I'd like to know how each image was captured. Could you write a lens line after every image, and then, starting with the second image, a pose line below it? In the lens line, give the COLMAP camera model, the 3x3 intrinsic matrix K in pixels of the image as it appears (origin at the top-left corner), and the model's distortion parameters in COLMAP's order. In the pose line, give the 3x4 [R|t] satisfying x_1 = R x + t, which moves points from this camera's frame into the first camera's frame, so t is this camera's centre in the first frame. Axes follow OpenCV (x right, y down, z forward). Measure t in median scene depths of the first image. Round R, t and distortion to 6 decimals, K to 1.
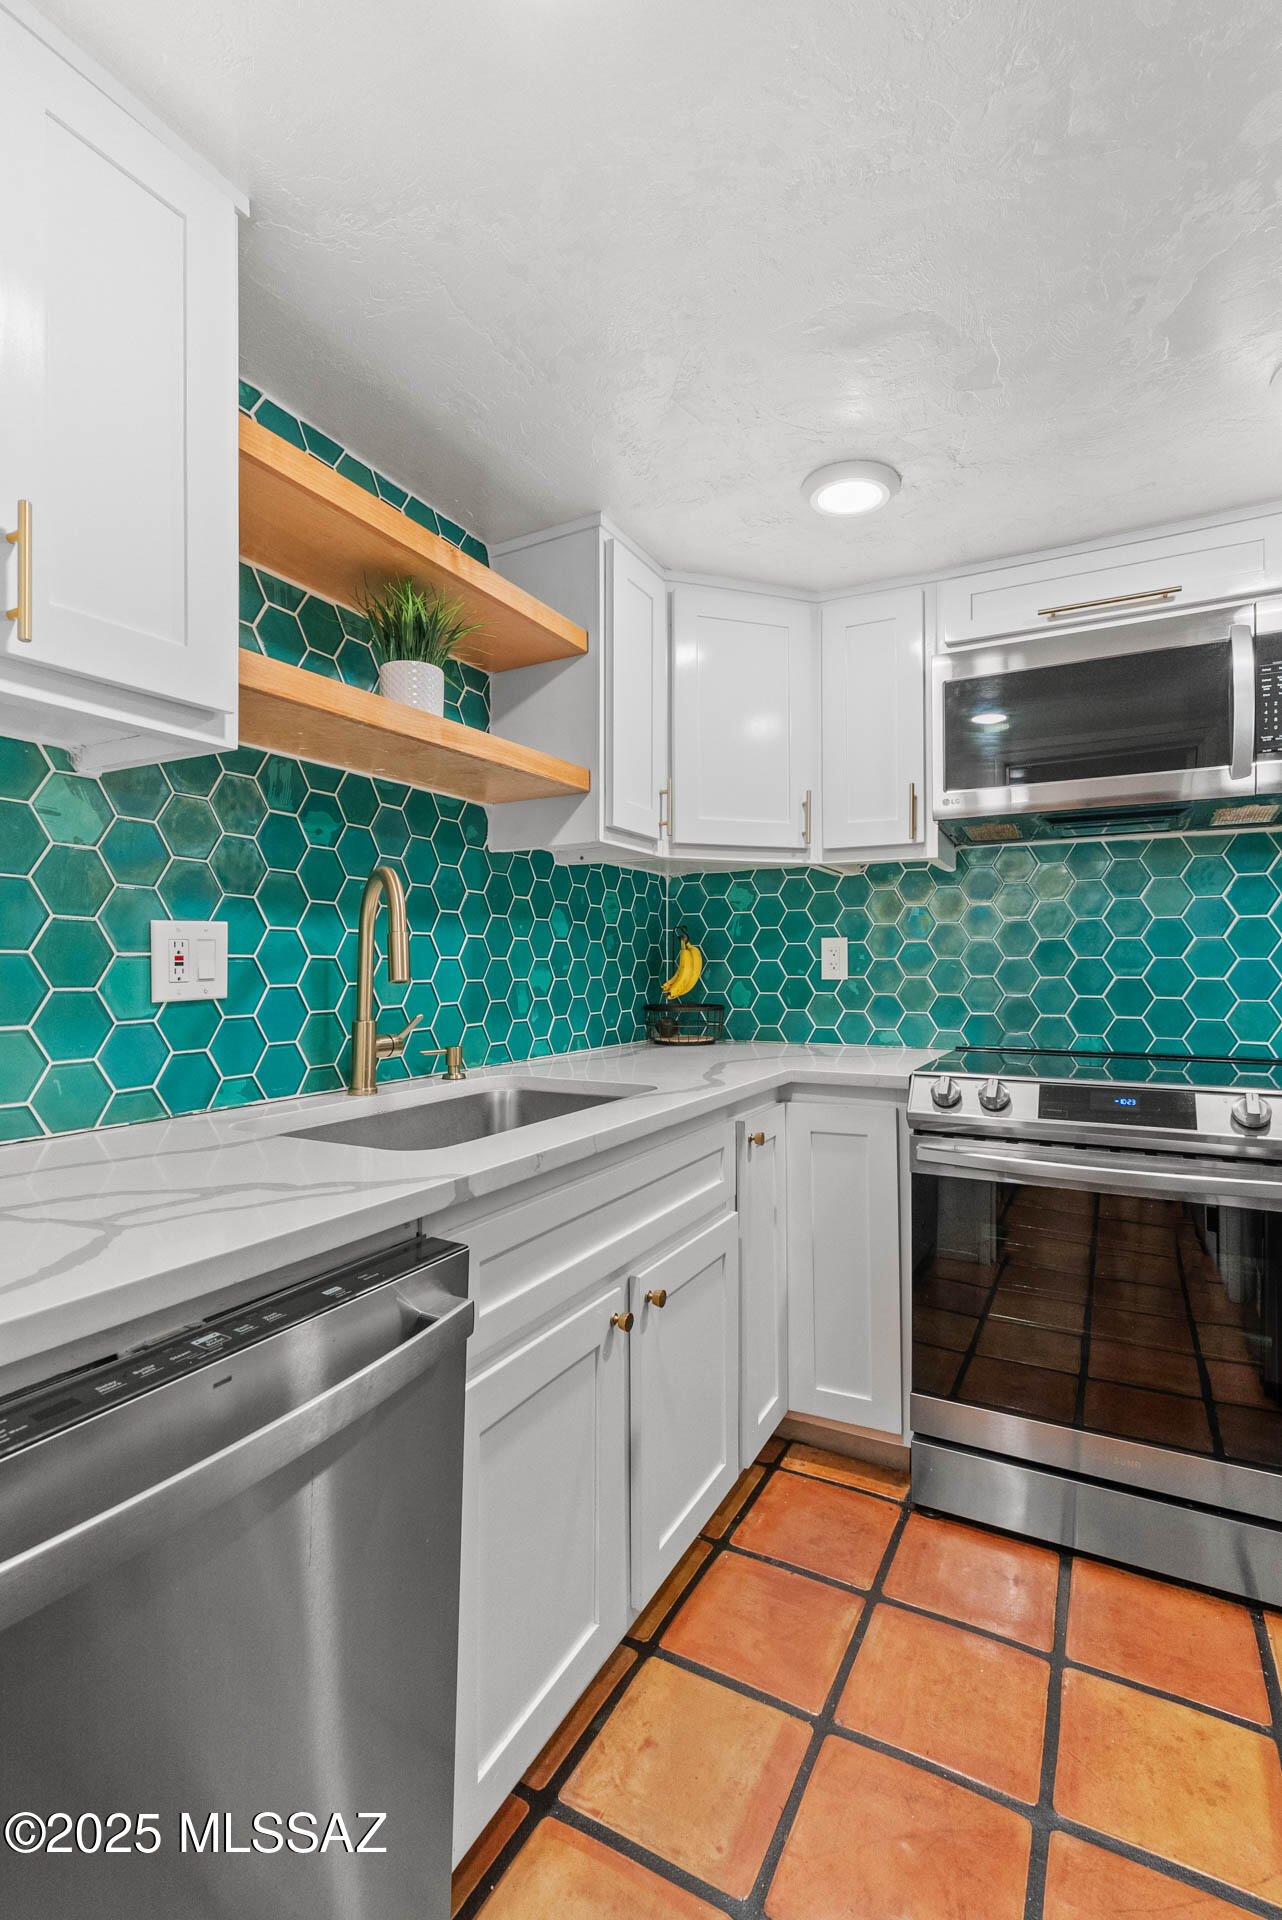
lens RADIAL K [[883.1, 0, 650.3], [0, 883.1, 953.8], [0, 0, 1]] dist [-0.003870, 0.000971]
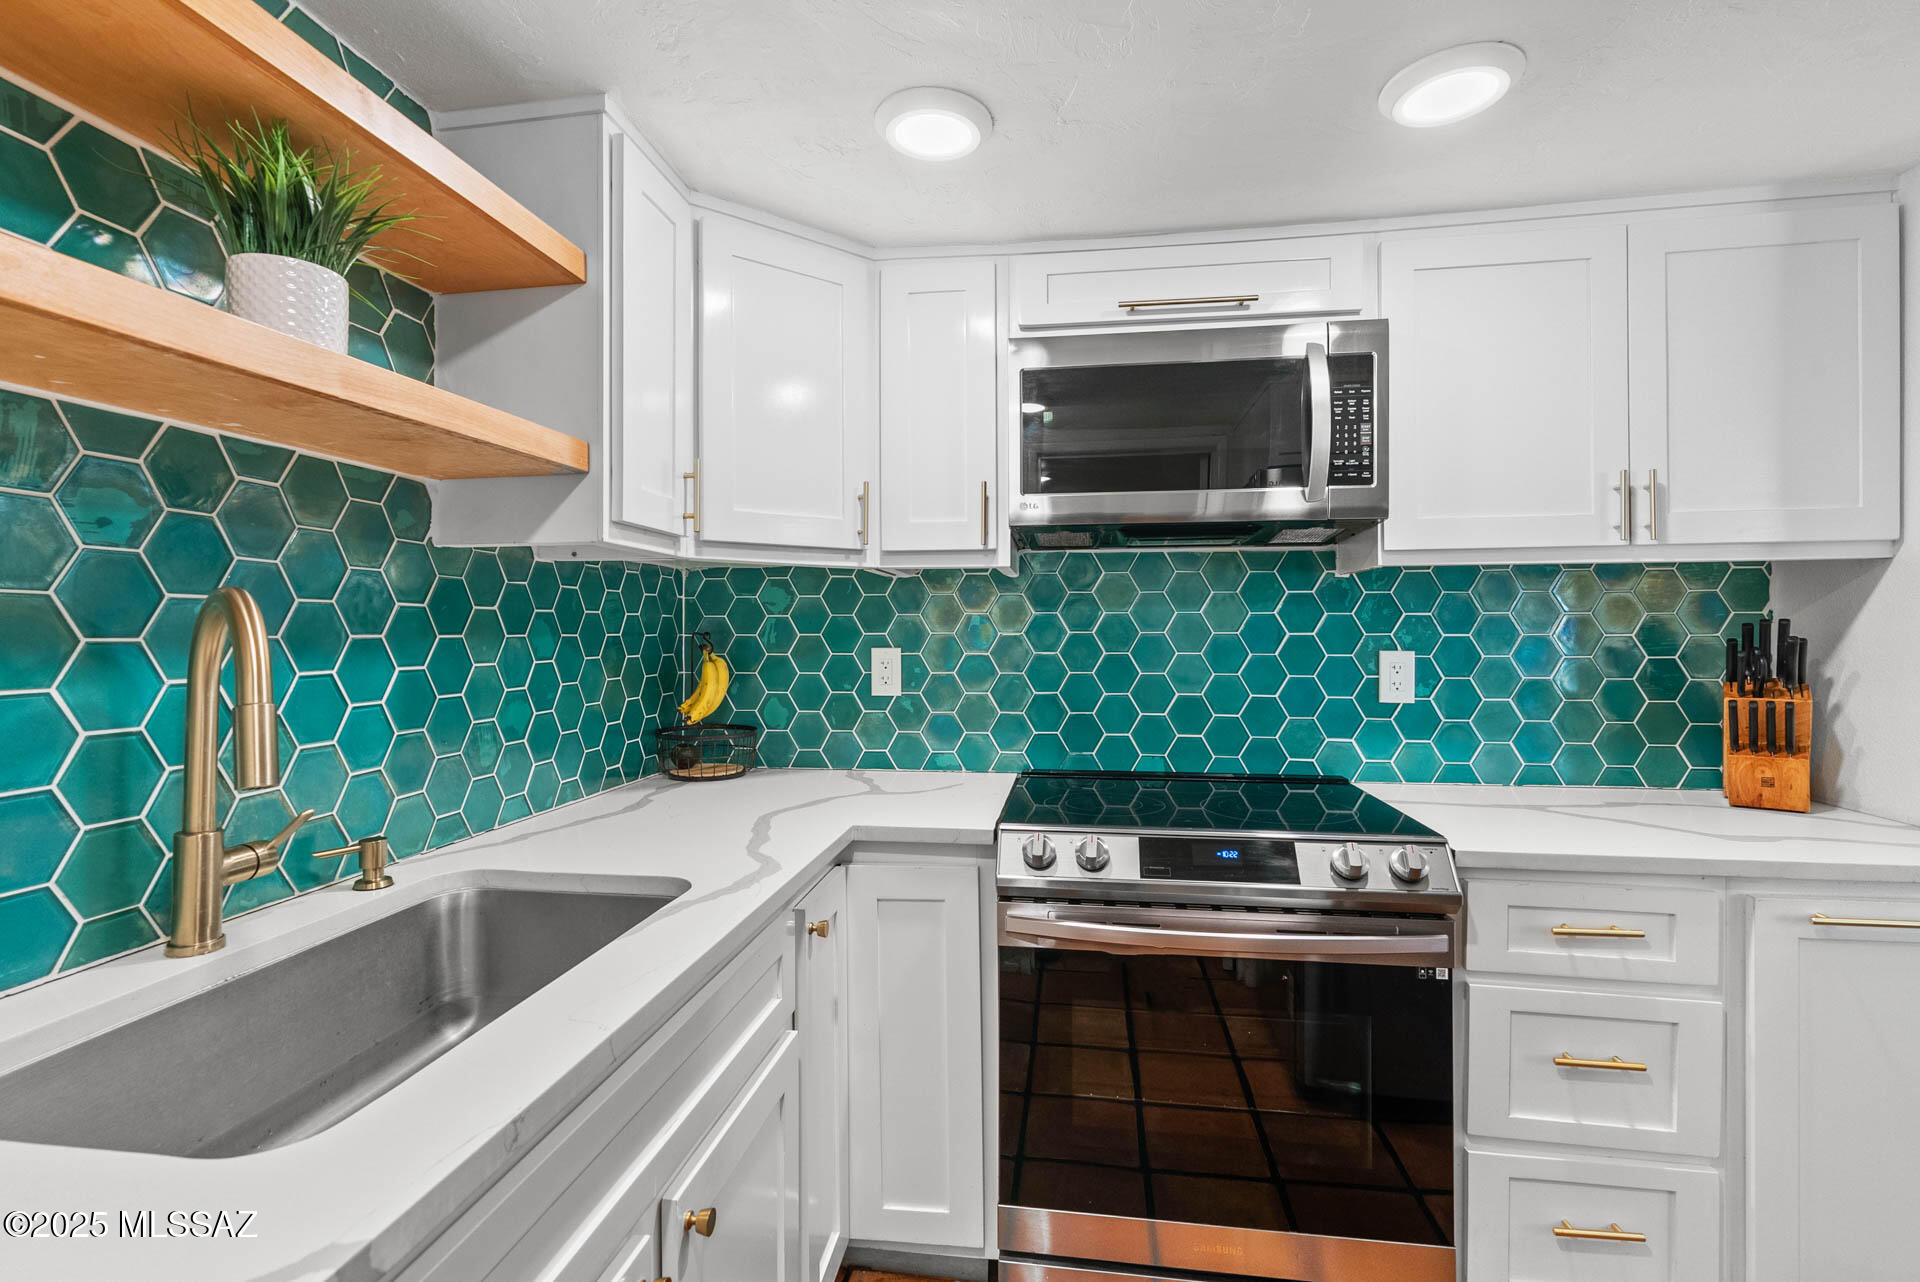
lens RADIAL K [[883.1, 0, 959.8], [0, 883.1, 627.8], [0, 0, 1]] dist [-0.003870, 0.000971]
pose [[0.940357, 0.000796, 0.340189, -0.027635], [-0.004636, 0.999934, 0.010475, -0.063401], [-0.340158, -0.011427, 0.940299, 0.201609]]
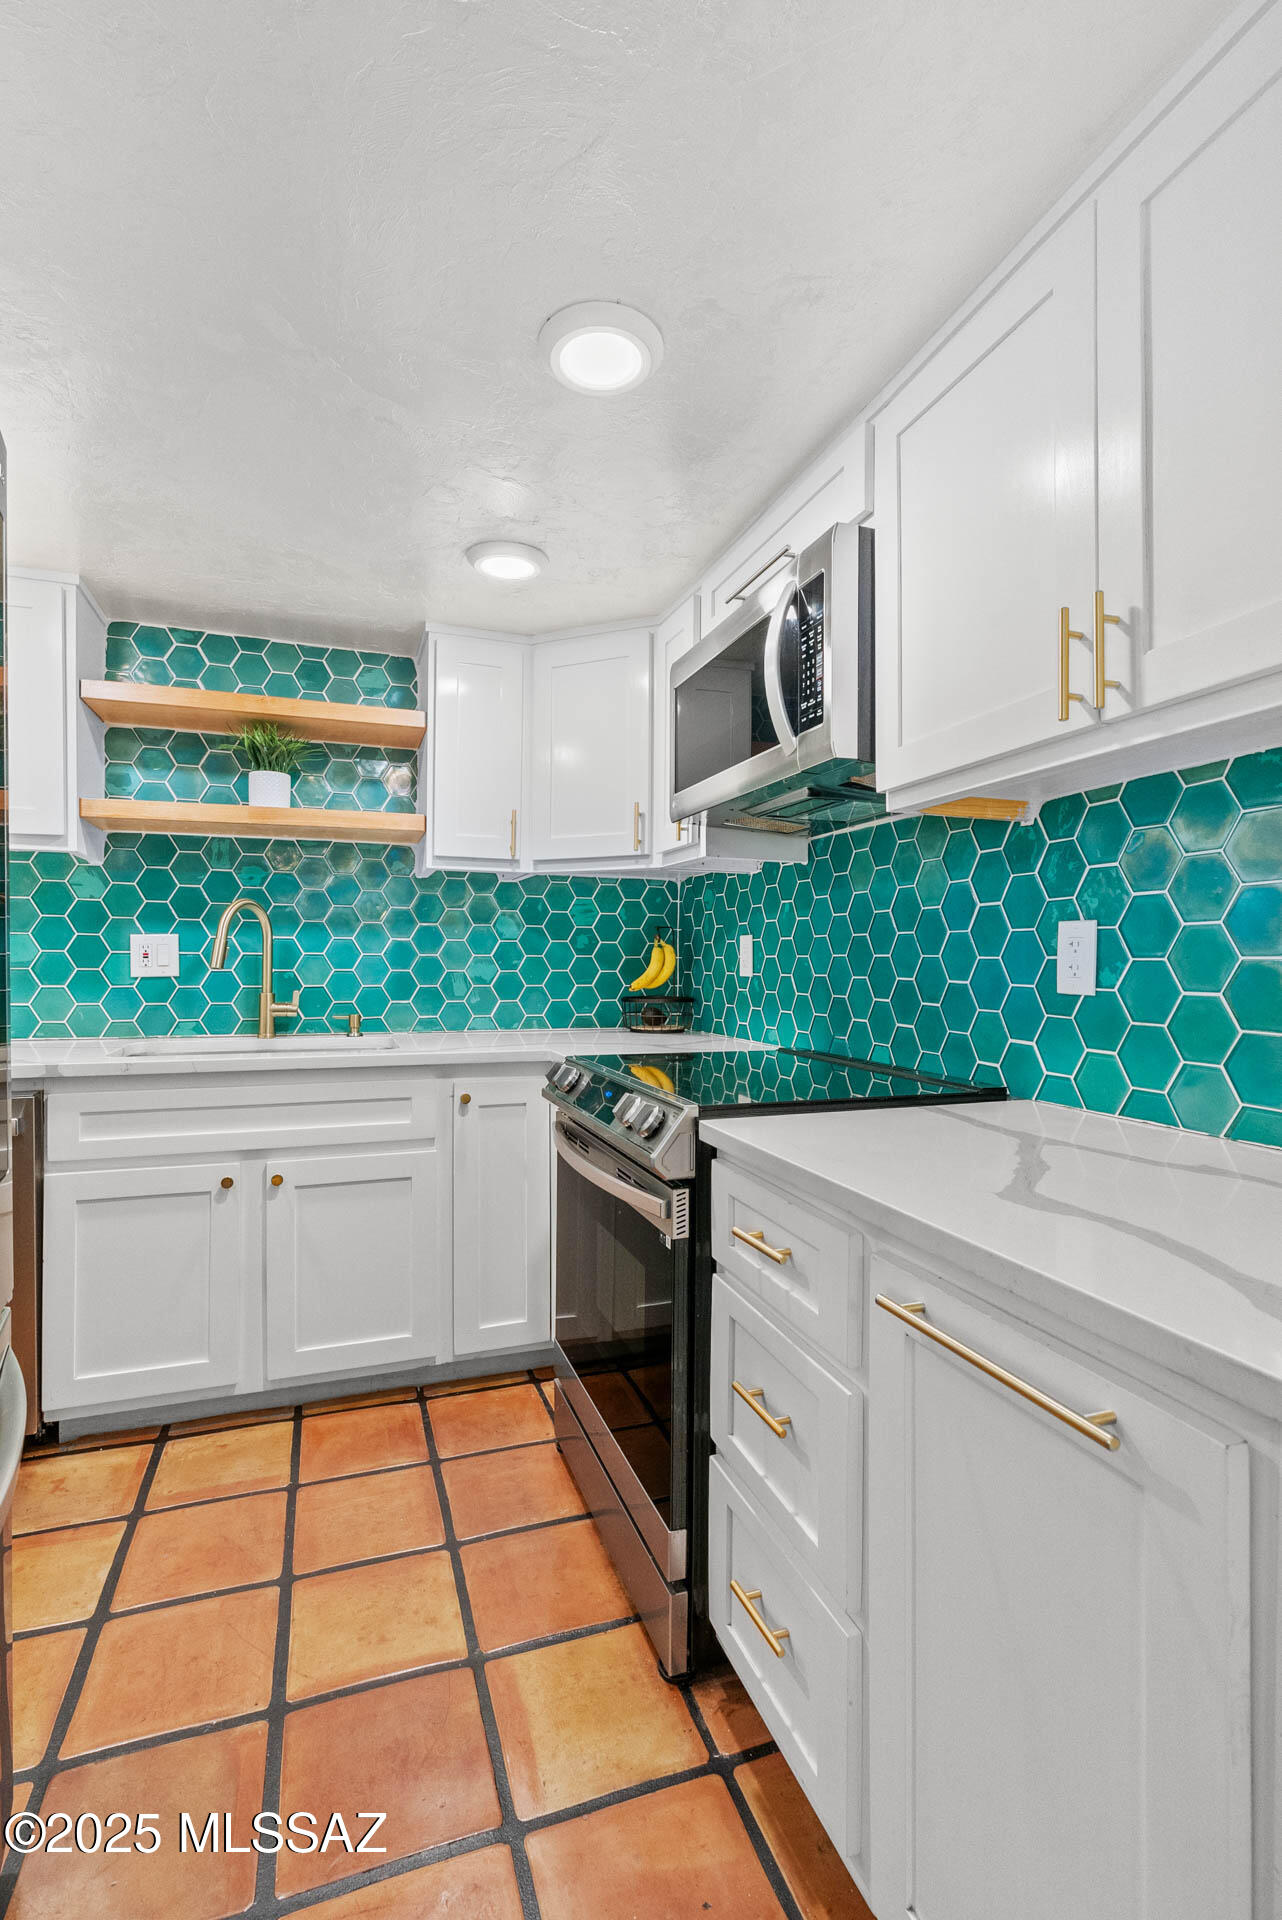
lens RADIAL K [[883.1, 0, 632.4], [0, 883.1, 961.6], [0, 0, 1]] dist [-0.003870, 0.000971]
pose [[0.738027, 0.007959, -0.674725, 1.062085], [0.000697, 0.999921, 0.012557, -0.001431], [0.674771, -0.009738, 0.737963, 0.214998]]
